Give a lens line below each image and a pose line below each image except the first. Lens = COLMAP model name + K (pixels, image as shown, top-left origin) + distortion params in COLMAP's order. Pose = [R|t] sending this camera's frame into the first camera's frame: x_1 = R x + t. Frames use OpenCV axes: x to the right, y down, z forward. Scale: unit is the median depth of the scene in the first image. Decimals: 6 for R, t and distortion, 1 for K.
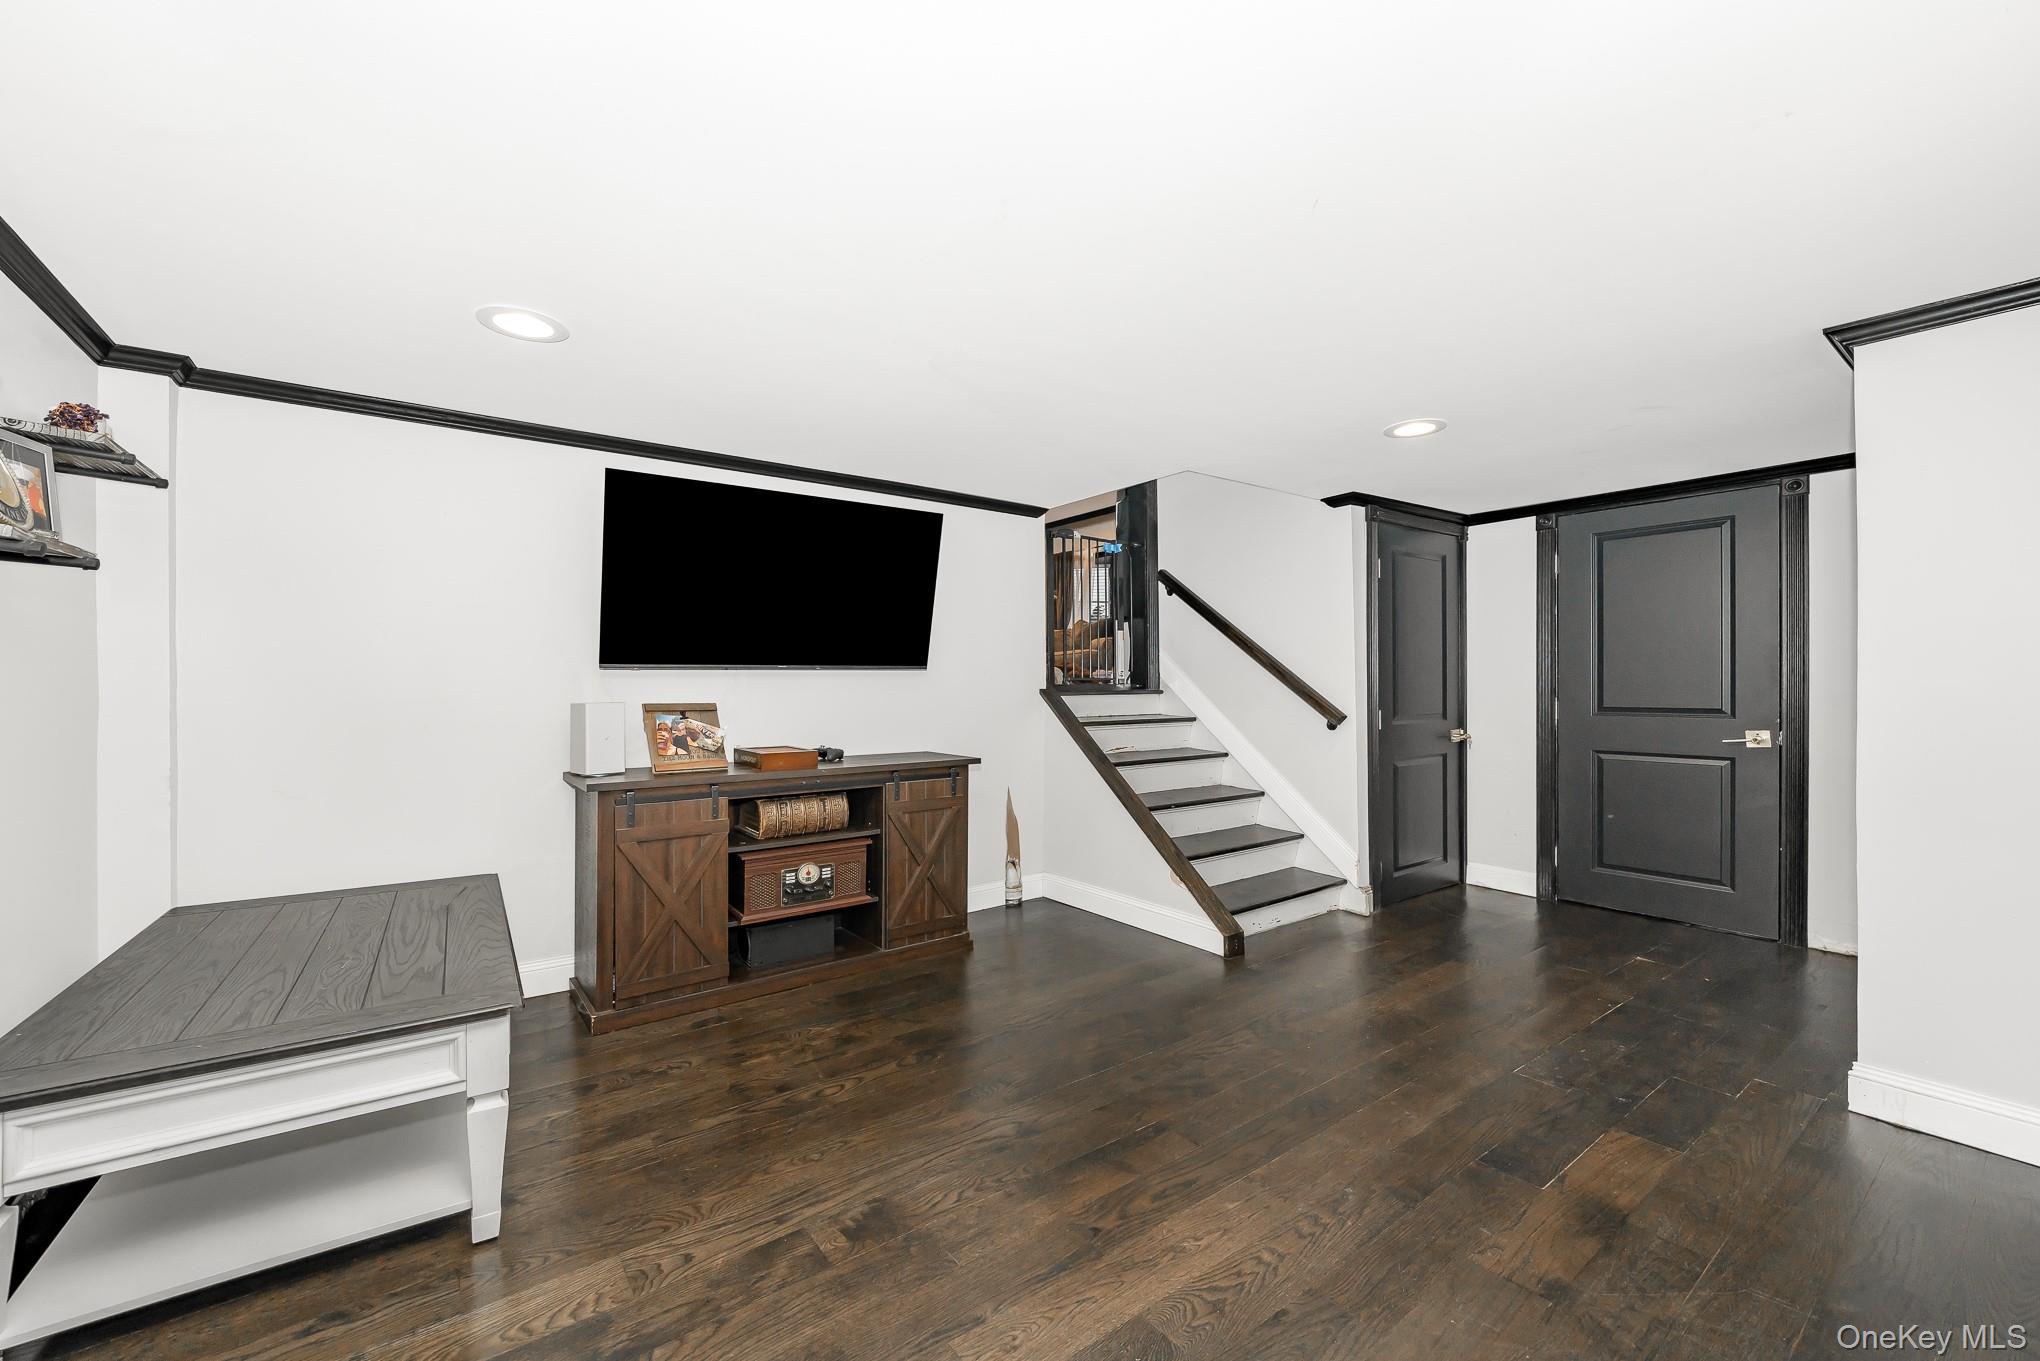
lens RADIAL K [[762.6, 0, 1015.1], [0, 762.6, 689.4], [0, 0, 1]] dist [0.000363, 0.000082]
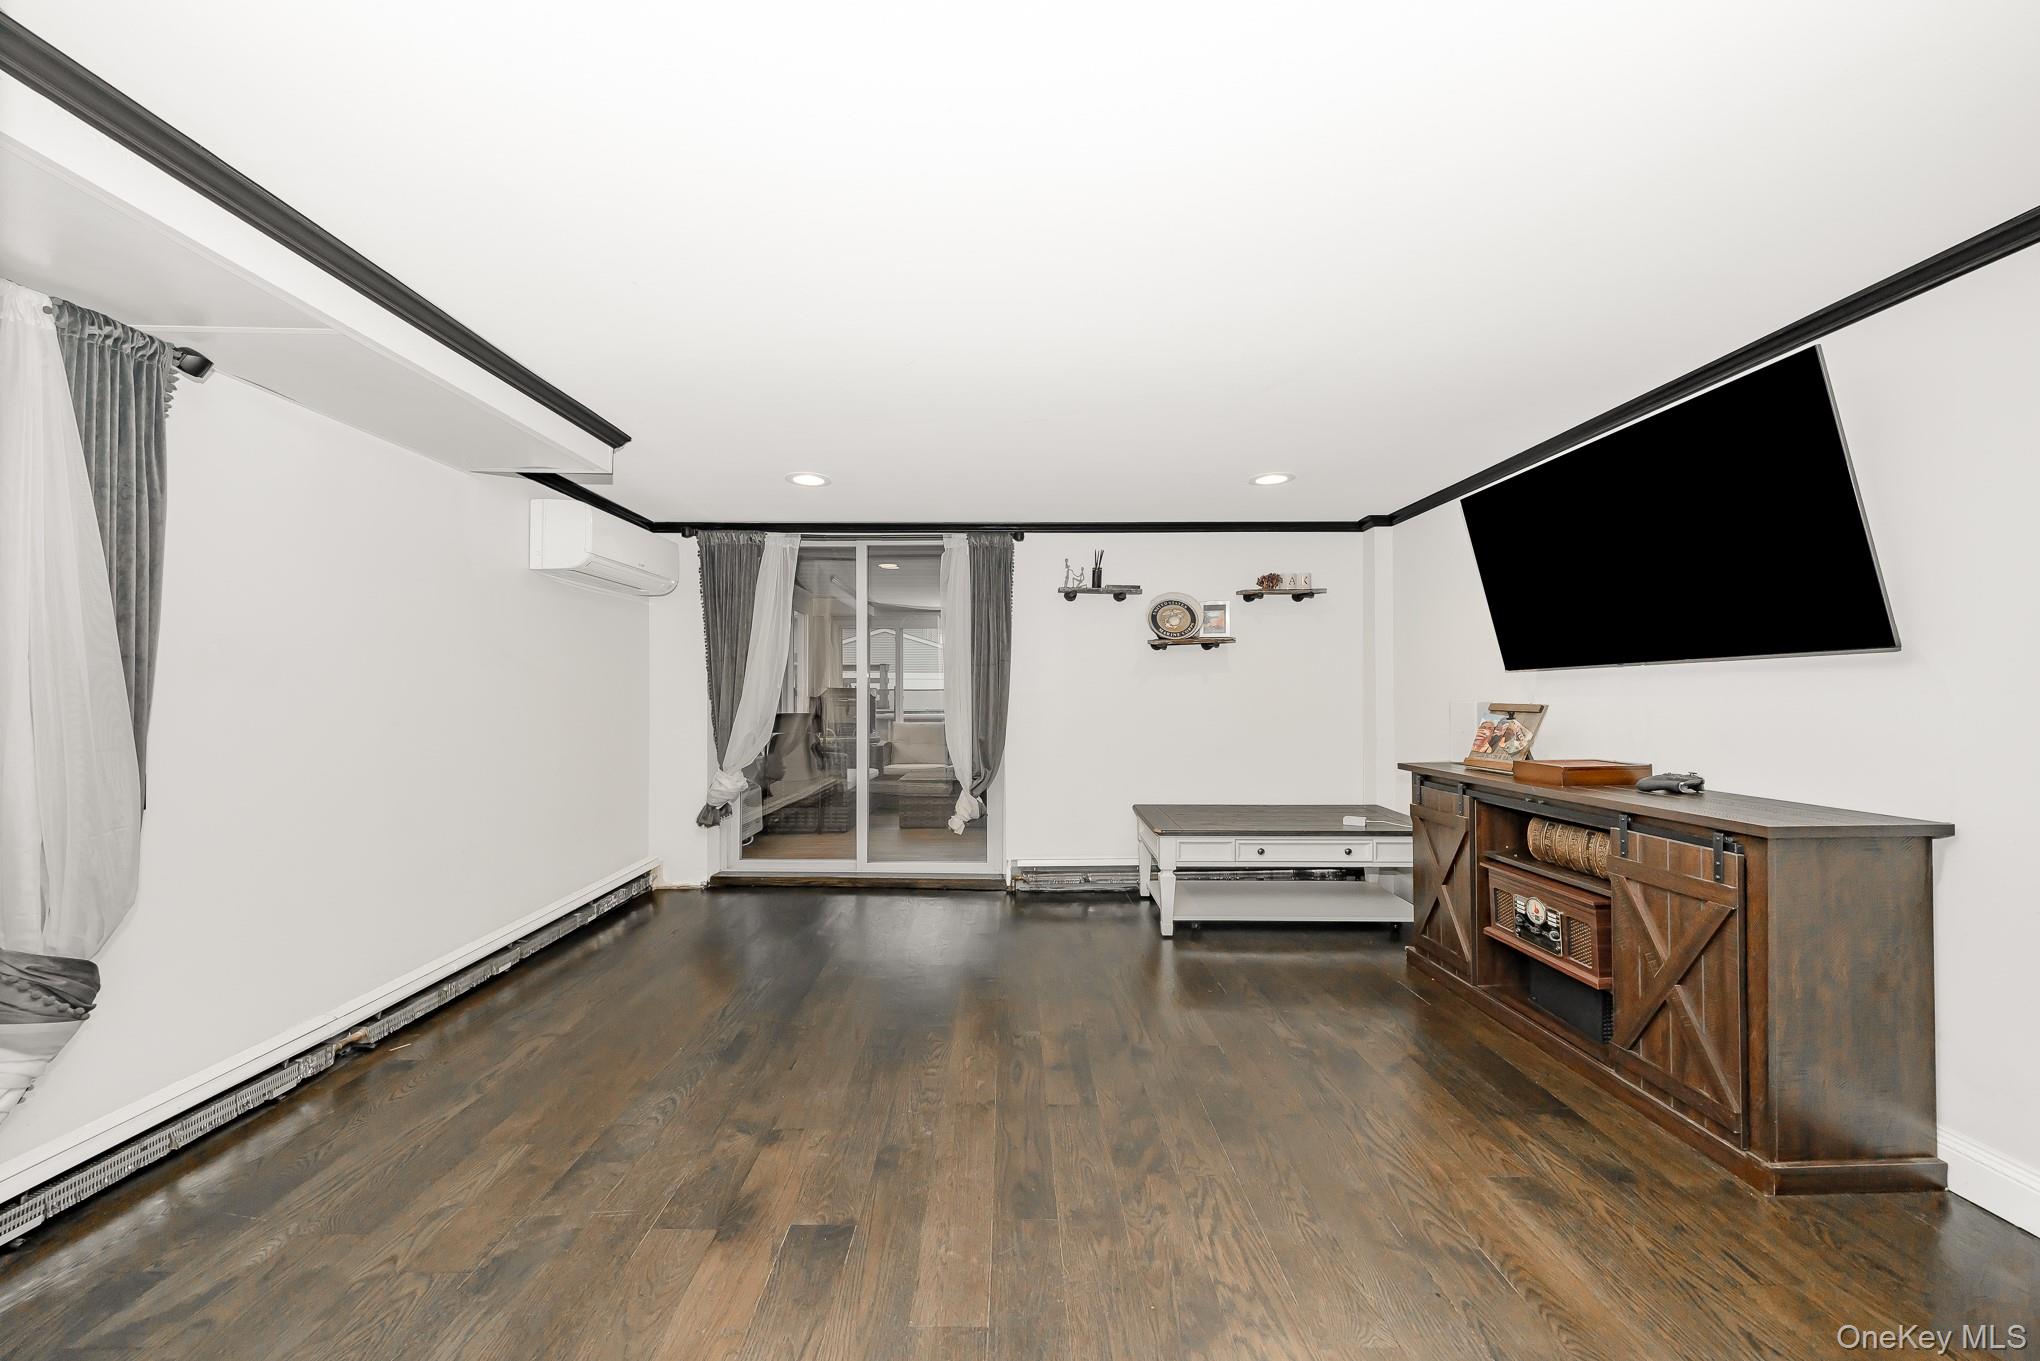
lens RADIAL K [[800.7, 0, 1015.2], [0, 800.7, 654.5], [0, 0, 1]] dist [-0.000025, 0.000072]
pose [[-0.575421, -0.037586, -0.816993, 0.781748], [-0.004433, 0.999072, -0.042840, 0.001049], [0.817845, -0.021029, -0.575054, 1.039164]]
